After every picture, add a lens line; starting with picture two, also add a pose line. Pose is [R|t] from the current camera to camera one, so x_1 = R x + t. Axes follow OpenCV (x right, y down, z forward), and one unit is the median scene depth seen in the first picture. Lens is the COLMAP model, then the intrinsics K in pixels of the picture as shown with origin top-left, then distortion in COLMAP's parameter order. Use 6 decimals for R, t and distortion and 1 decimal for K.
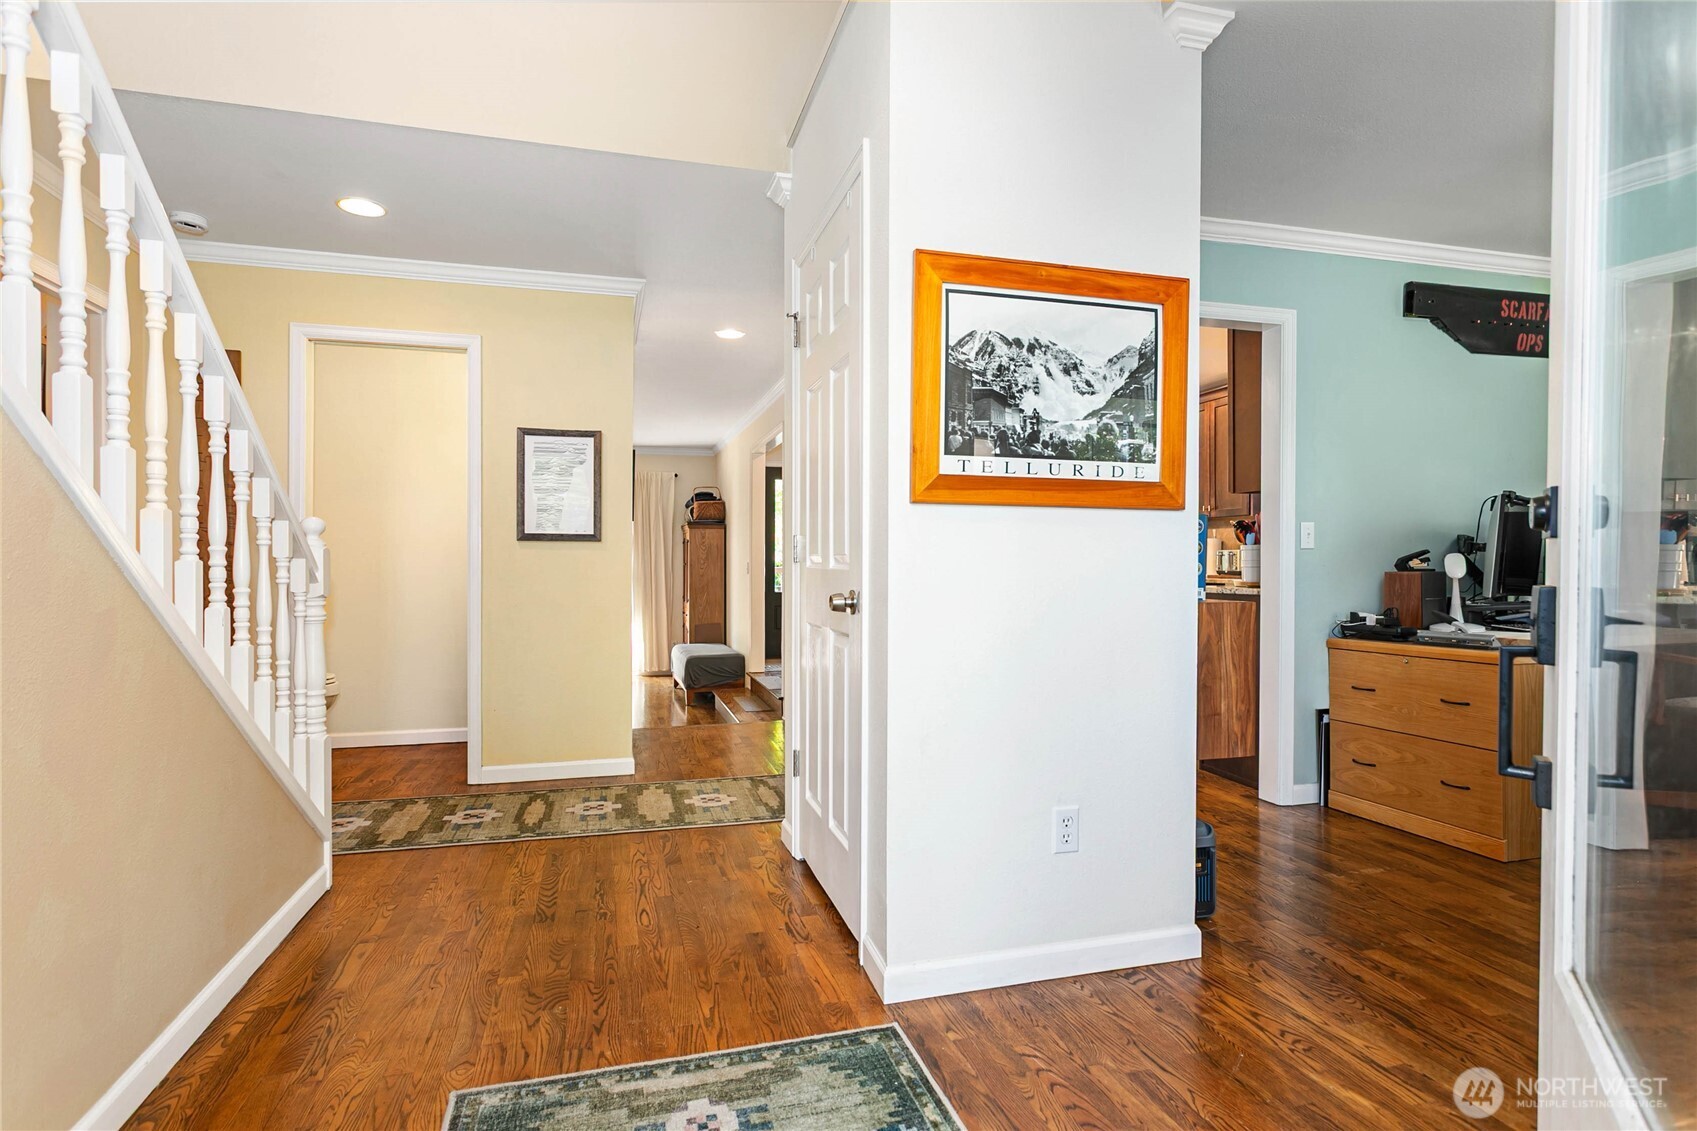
lens RADIAL K [[866.0, 0, 851.9], [0, 866.0, 568.4], [0, 0, 1]] dist [0.006690, 0.002294]
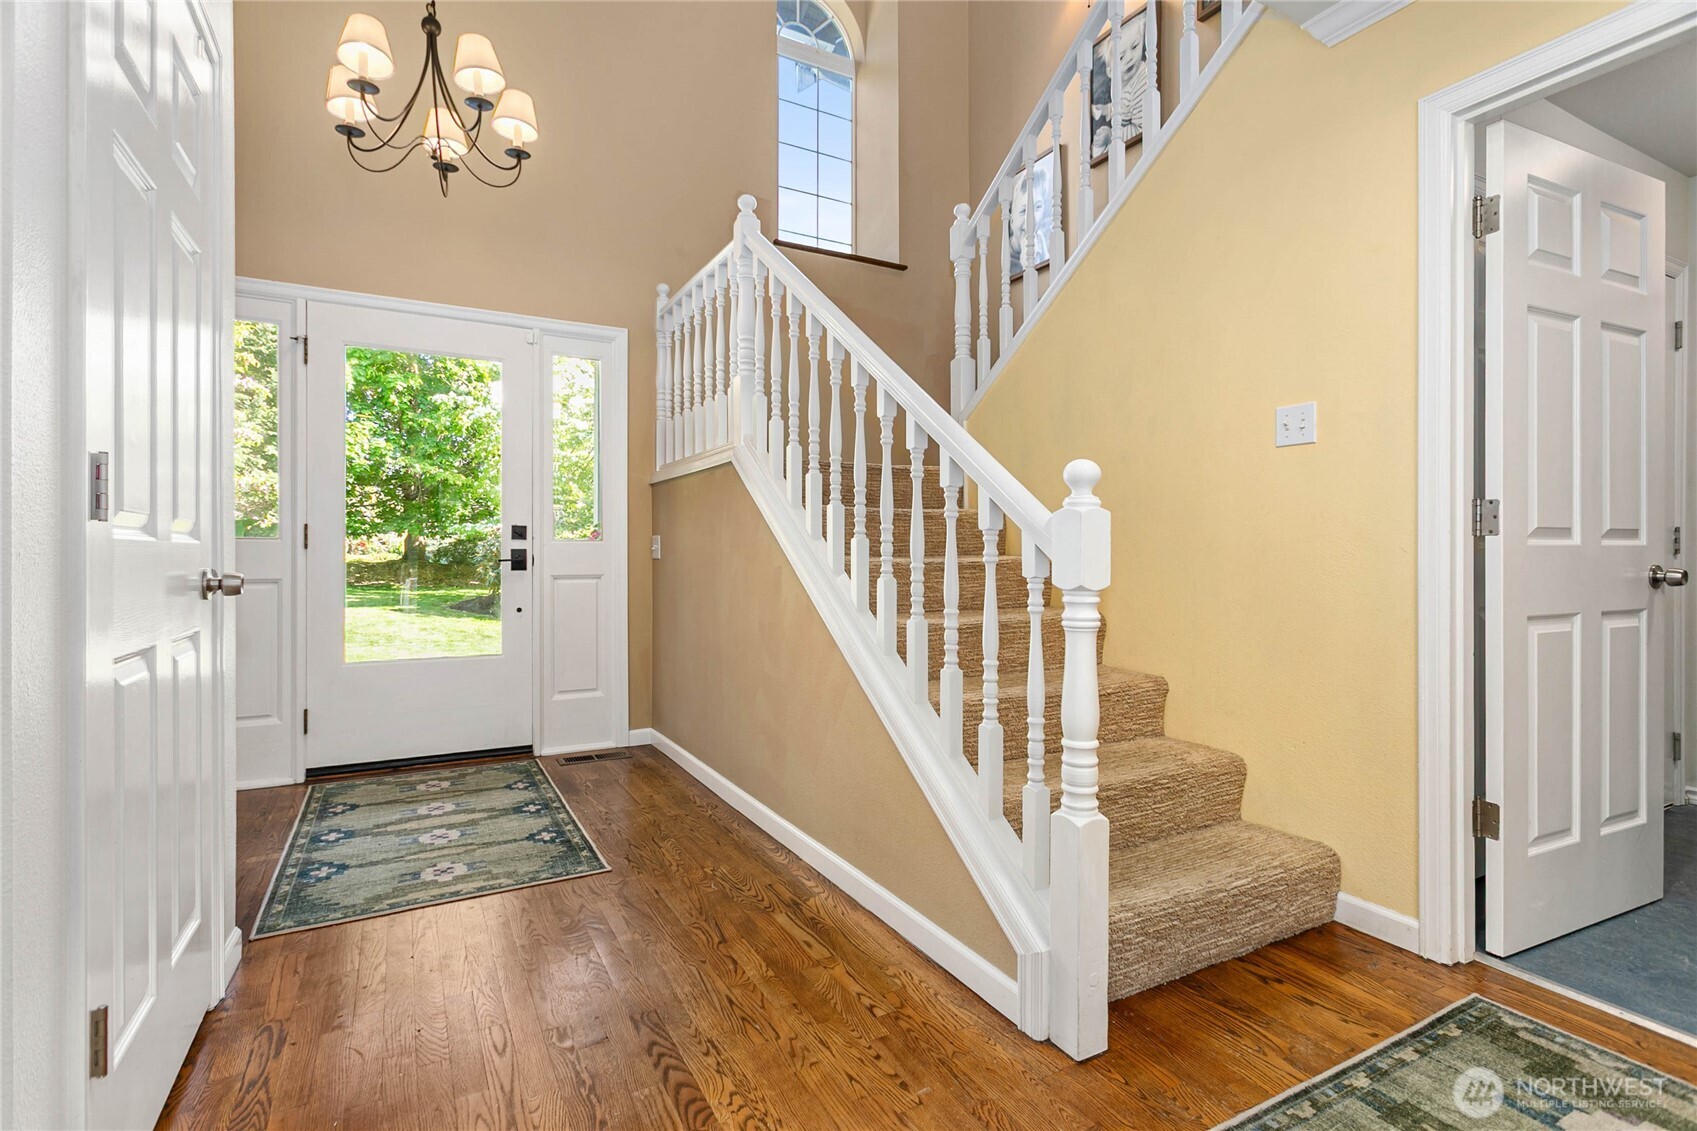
lens RADIAL K [[805.7, 0, 843.1], [0, 805.7, 559.3], [0, 0, 1]] dist [-0.007049, 0.002528]
pose [[-0.975417, -0.000055, -0.220367, -0.519471], [-0.002092, 0.999957, 0.009010, 0.015943], [0.220357, 0.009249, -0.975375, 2.390580]]
